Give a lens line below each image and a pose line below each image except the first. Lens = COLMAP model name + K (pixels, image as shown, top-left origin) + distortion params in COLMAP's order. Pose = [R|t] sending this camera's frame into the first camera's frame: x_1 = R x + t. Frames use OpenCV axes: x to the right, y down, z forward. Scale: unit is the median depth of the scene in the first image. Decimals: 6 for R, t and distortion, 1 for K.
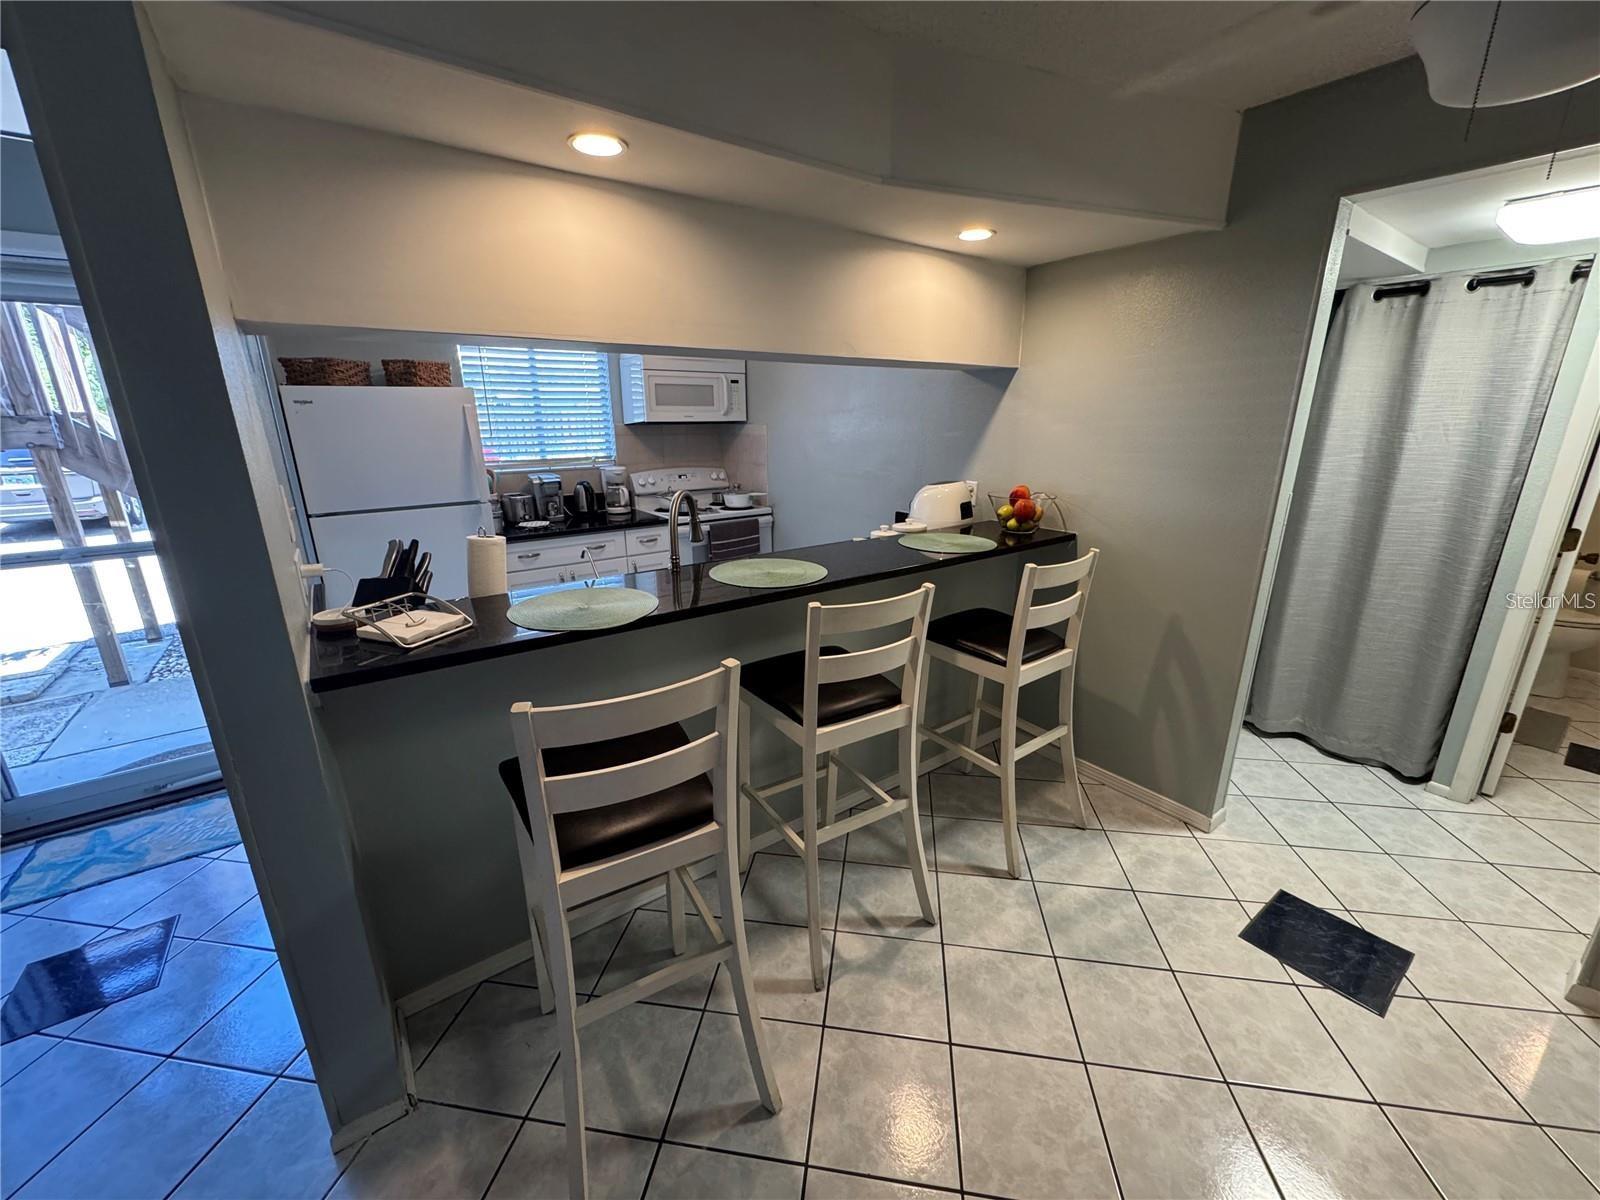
lens RADIAL K [[633.6, 0, 800.0], [0, 633.6, 600.0], [0, 0, 1]] dist [-0.003486, 0.000068]
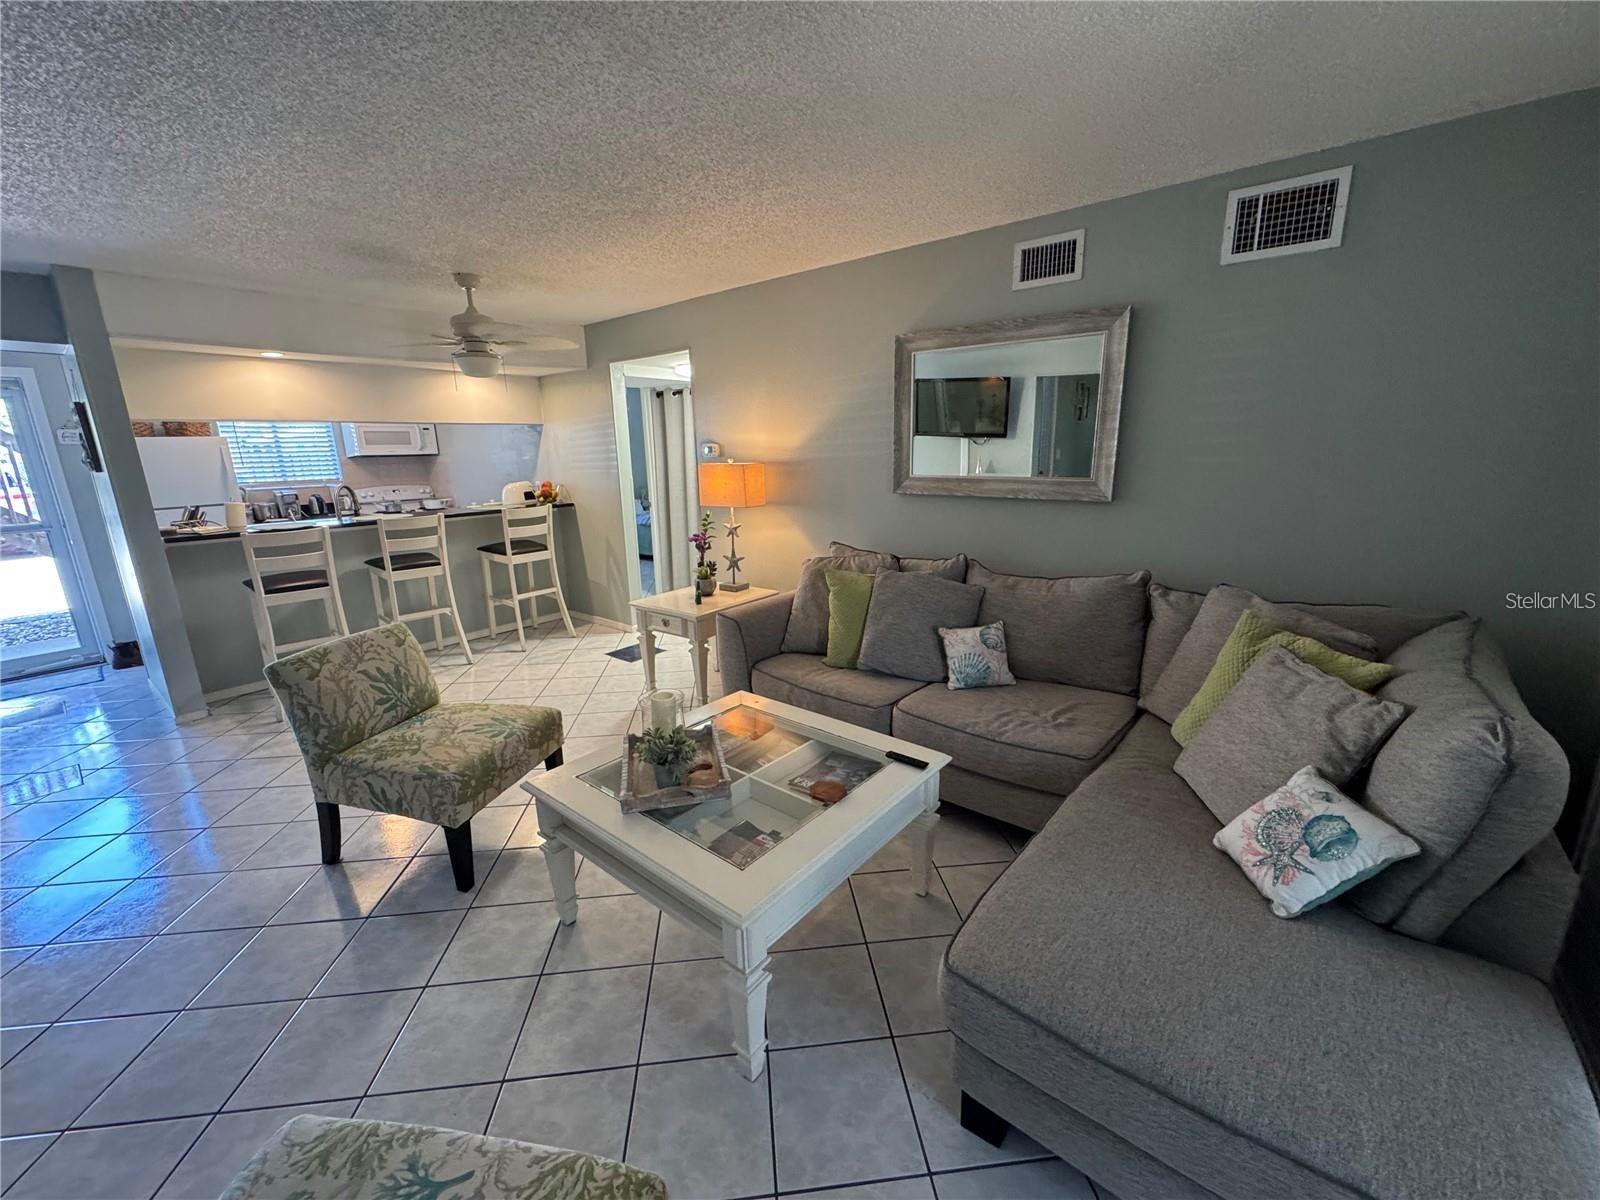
lens RADIAL K [[633.6, 0, 800.0], [0, 633.6, 600.0], [0, 0, 1]] dist [-0.003486, 0.000068]
pose [[0.967085, -0.076005, 0.242837, 0.452030], [0.087983, 0.995364, -0.038853, 0.258762], [-0.238758, 0.058939, 0.969289, -0.844532]]
